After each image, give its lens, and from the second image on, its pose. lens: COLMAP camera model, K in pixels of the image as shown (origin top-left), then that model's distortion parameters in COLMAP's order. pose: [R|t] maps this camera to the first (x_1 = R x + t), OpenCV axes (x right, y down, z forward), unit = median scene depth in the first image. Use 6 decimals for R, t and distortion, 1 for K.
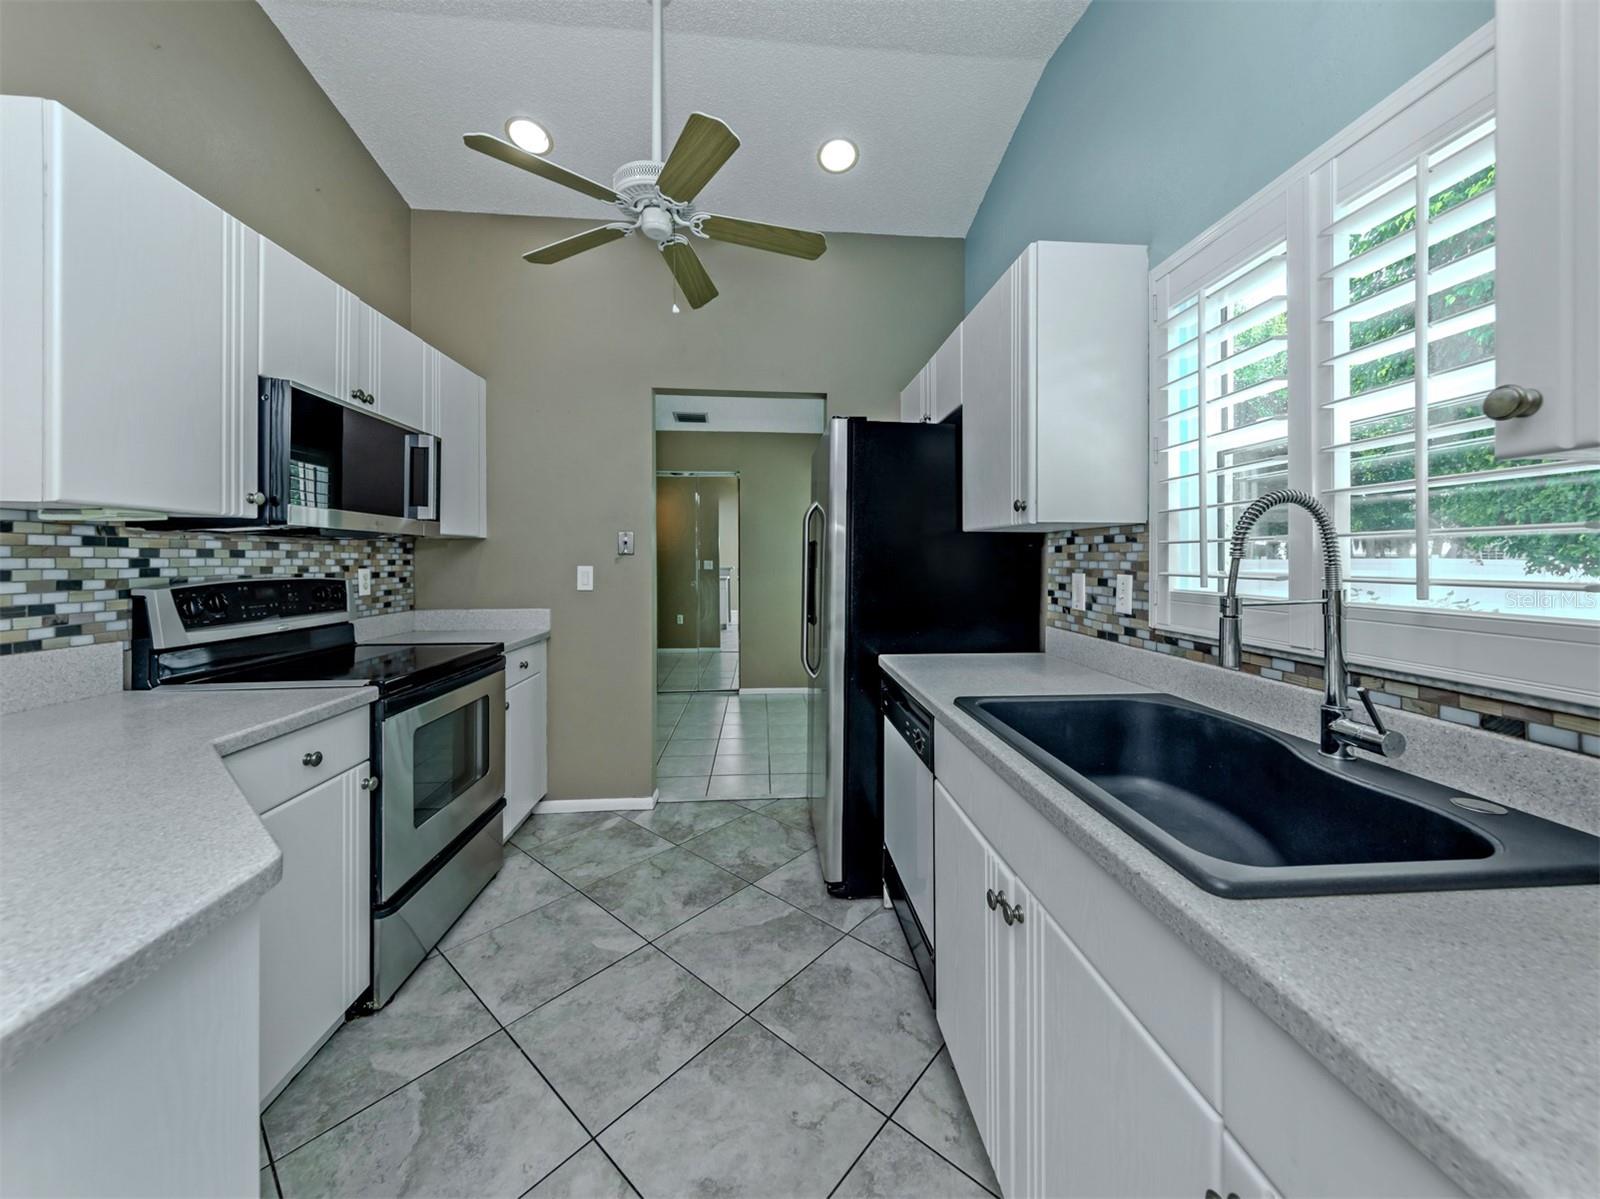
lens RADIAL K [[588.6, 0, 820.0], [0, 588.6, 559.4], [0, 0, 1]] dist [0.000997, -0.000627]
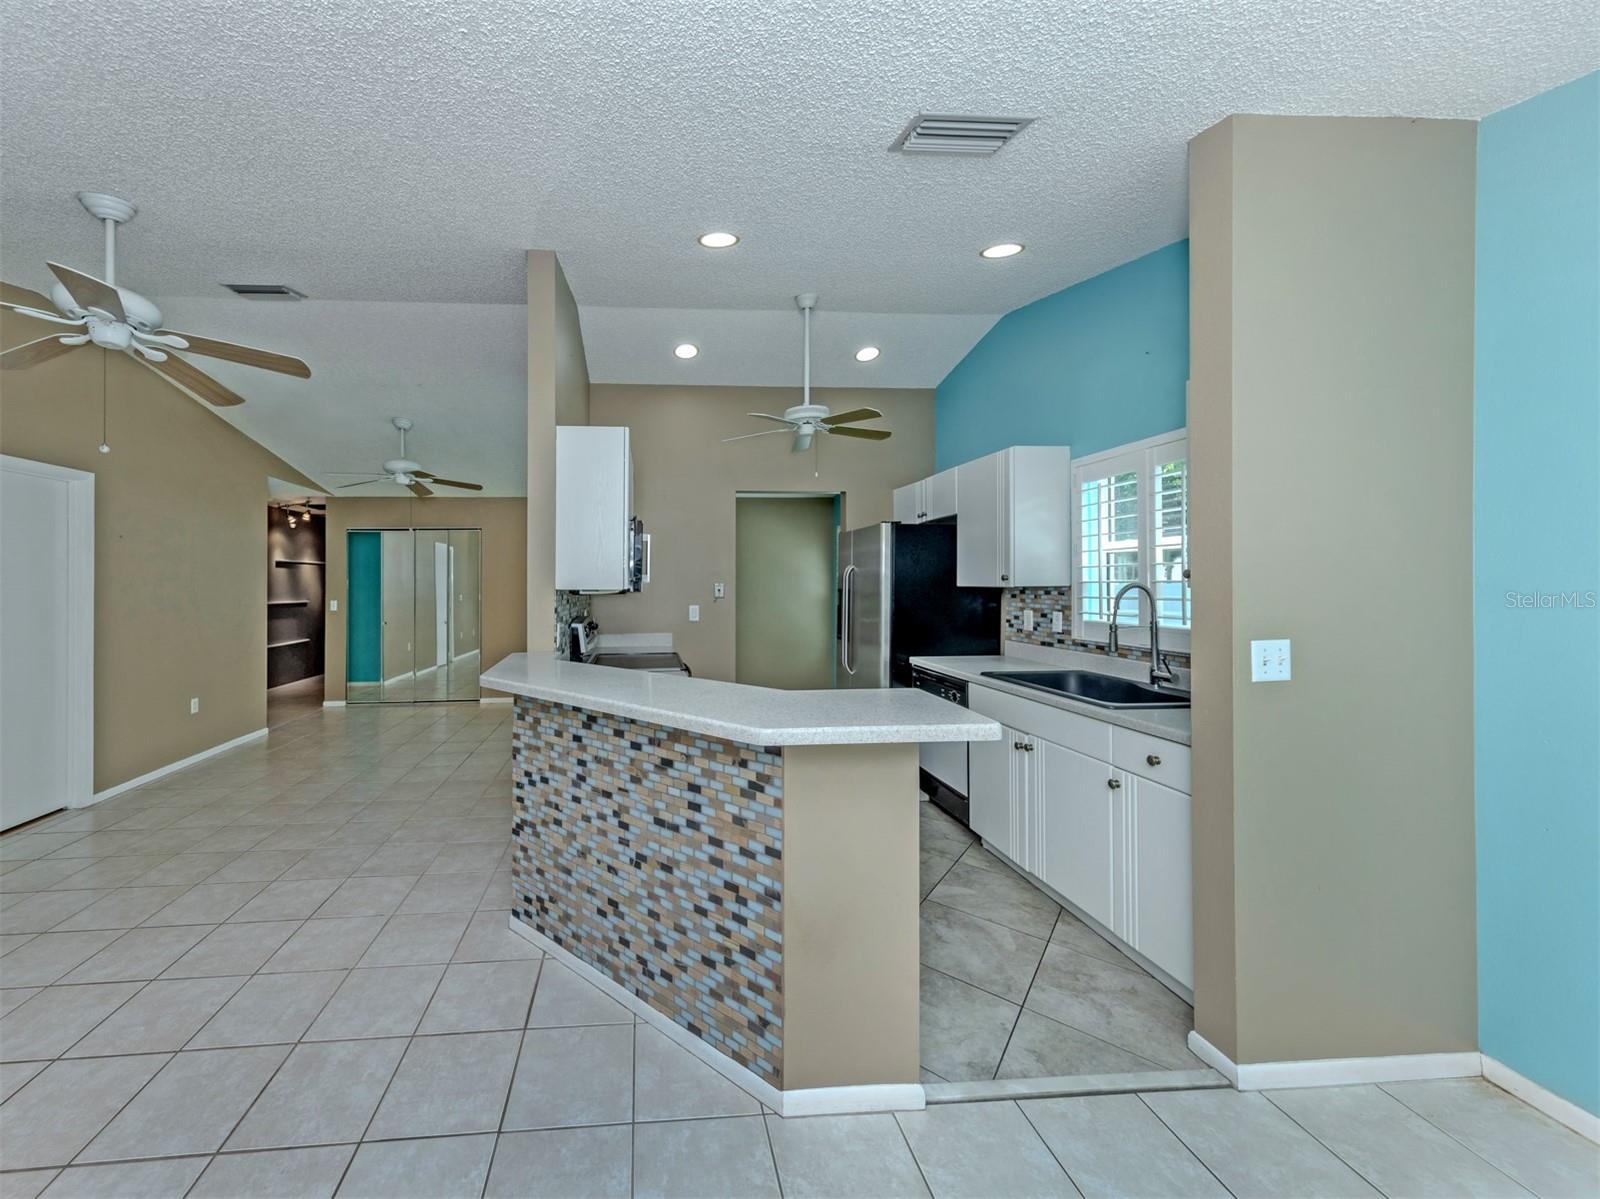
lens RADIAL K [[588.6, 0, 681.1], [0, 588.6, 583.5], [0, 0, 1]] dist [0.000997, -0.000627]
pose [[0.999557, -0.008332, -0.028569, -0.652339], [0.008313, 0.999965, -0.000786, -0.075325], [0.028574, 0.000548, 0.999592, -0.952786]]
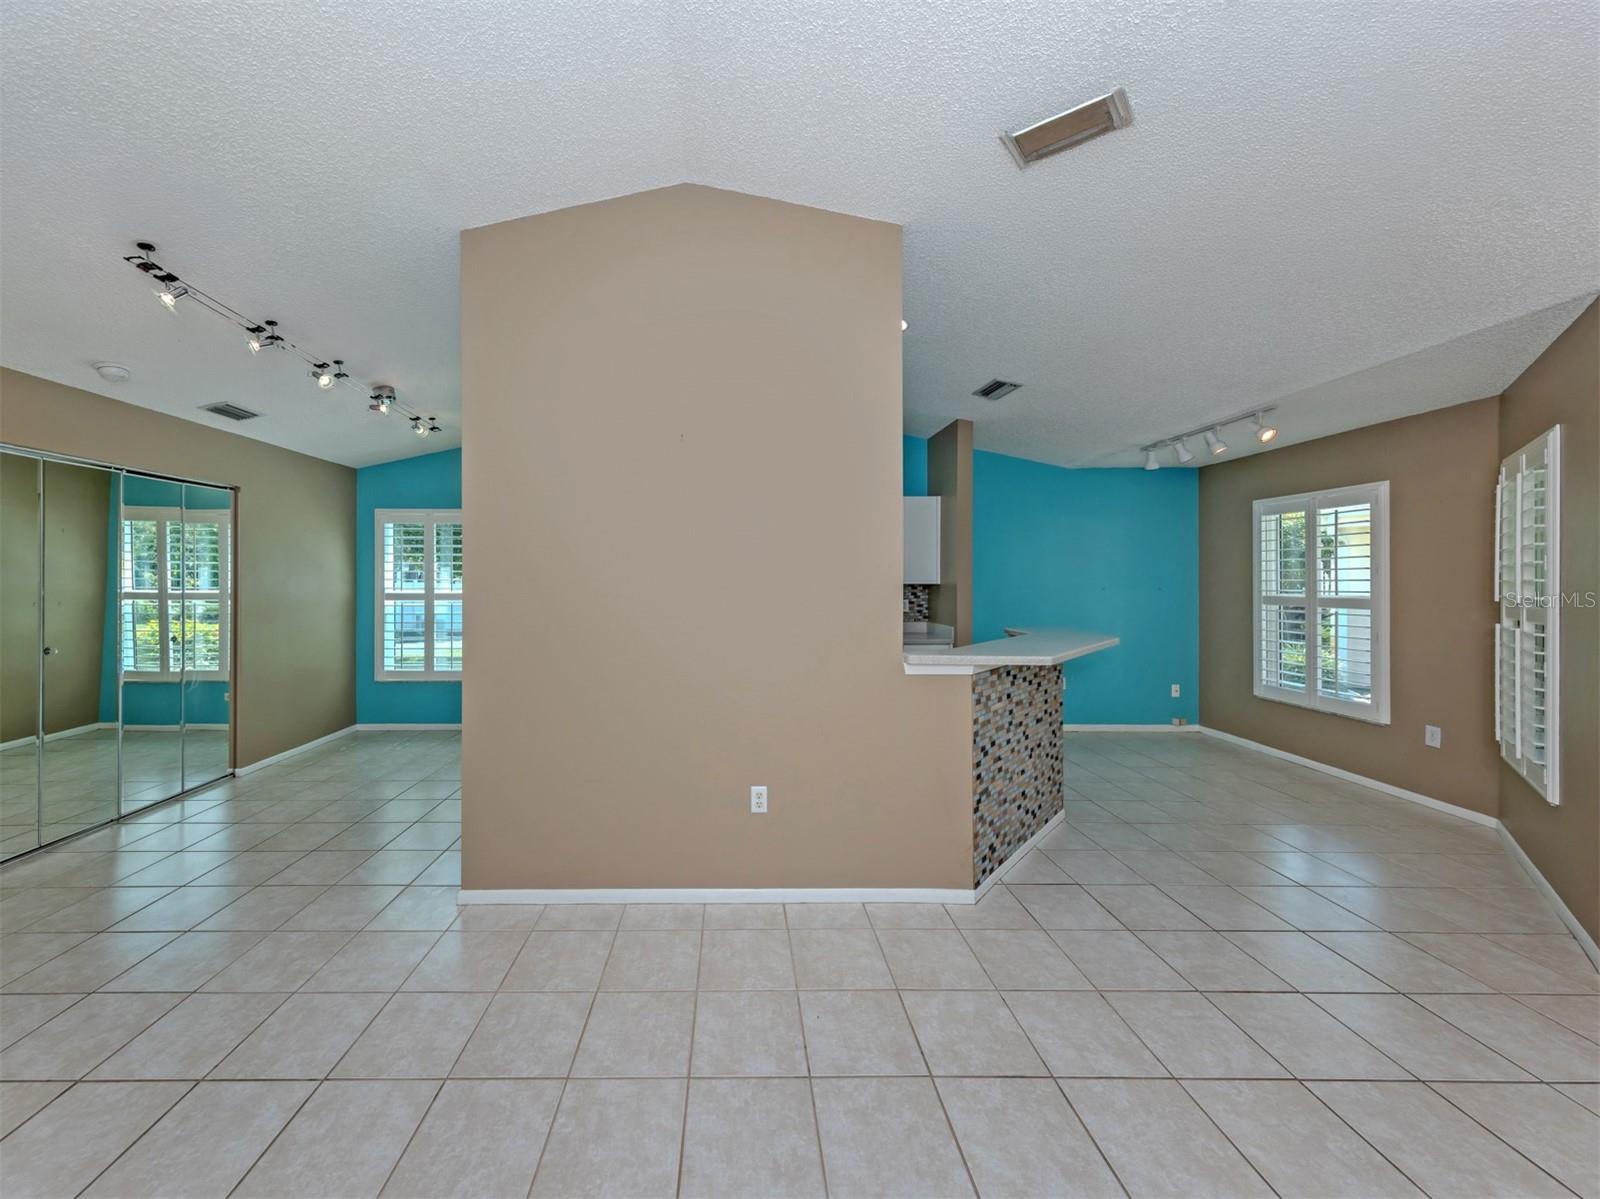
lens RADIAL K [[576.5, 0, 733.4], [0, 576.5, 579.3], [0, 0, 1]] dist [0.004469, 0.000078]
pose [[0.095016, -0.003233, 0.995470, -2.590598], [0.001652, 0.999994, 0.003090, -0.091426], [-0.995474, 0.001351, 0.095021, 0.874660]]
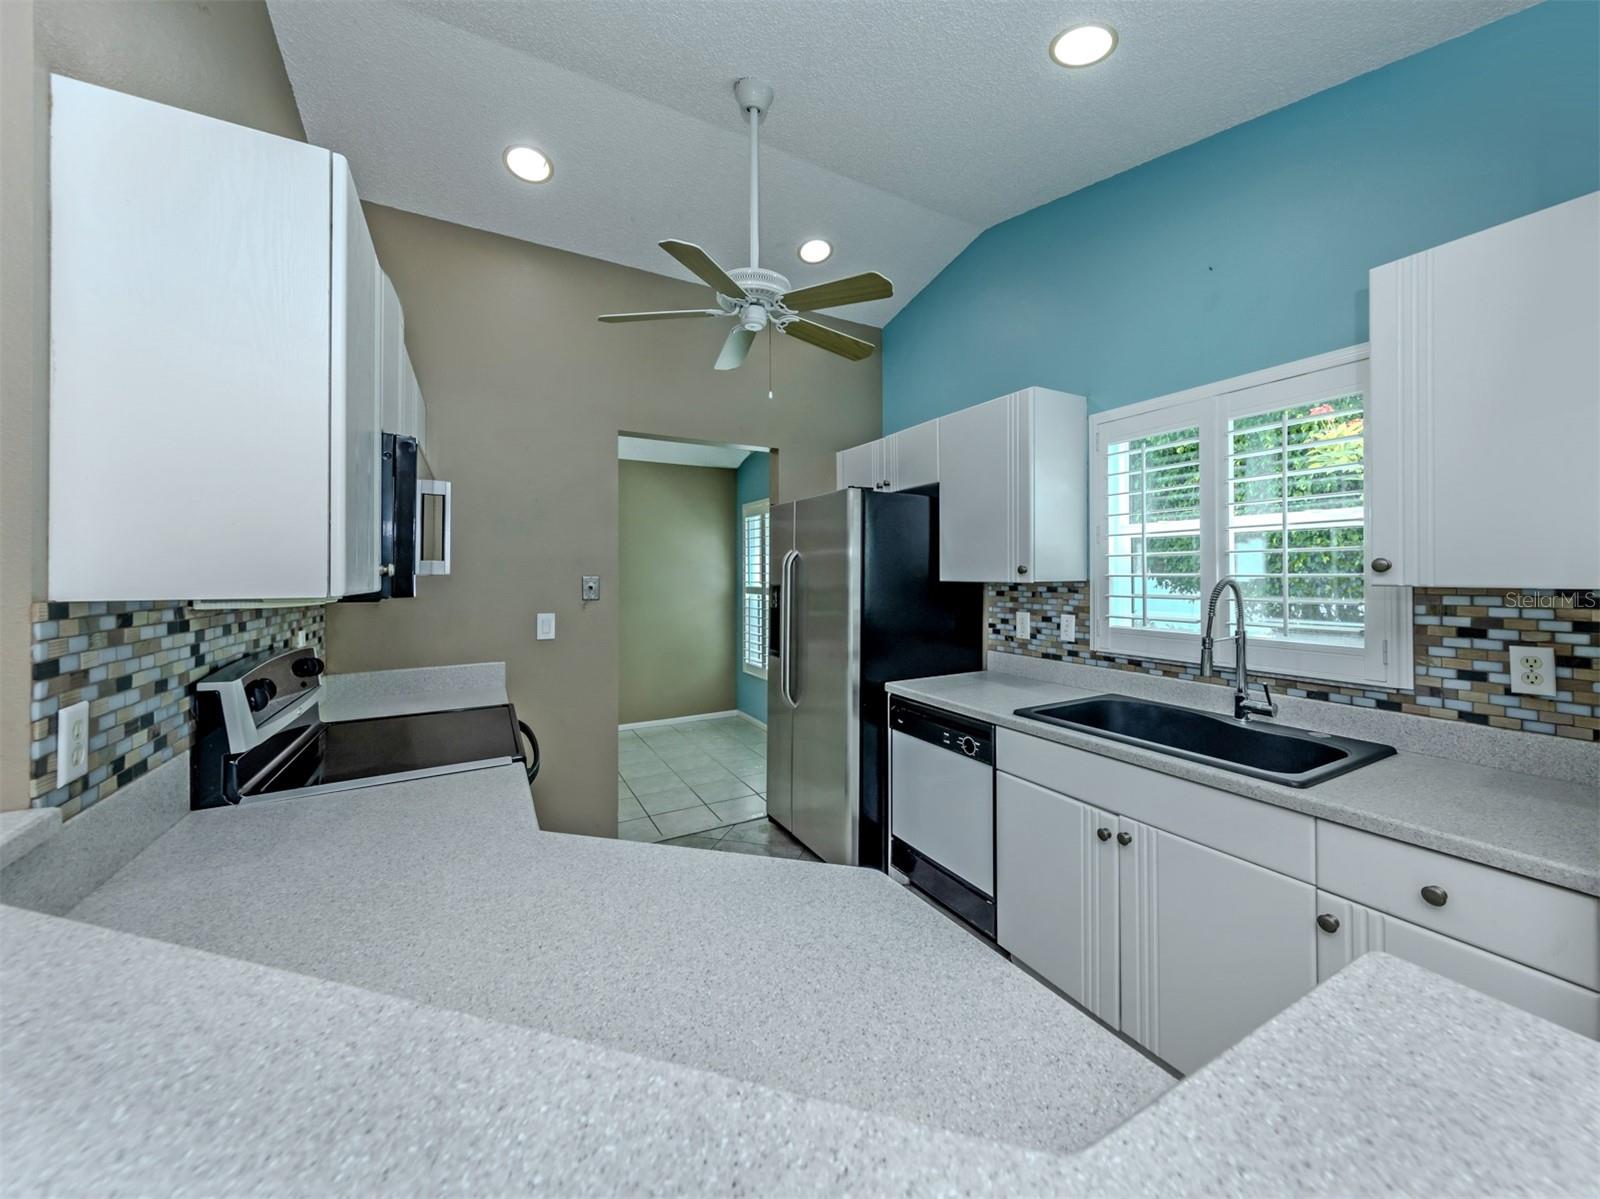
lens RADIAL K [[588.6, 0, 825.8], [0, 588.6, 578.3], [0, 0, 1]] dist [0.000997, -0.000627]
pose [[0.909338, -0.011602, 0.415896, -0.643024], [0.008891, 0.999925, 0.008456, -0.083012], [-0.415963, -0.003992, 0.909373, -0.085486]]
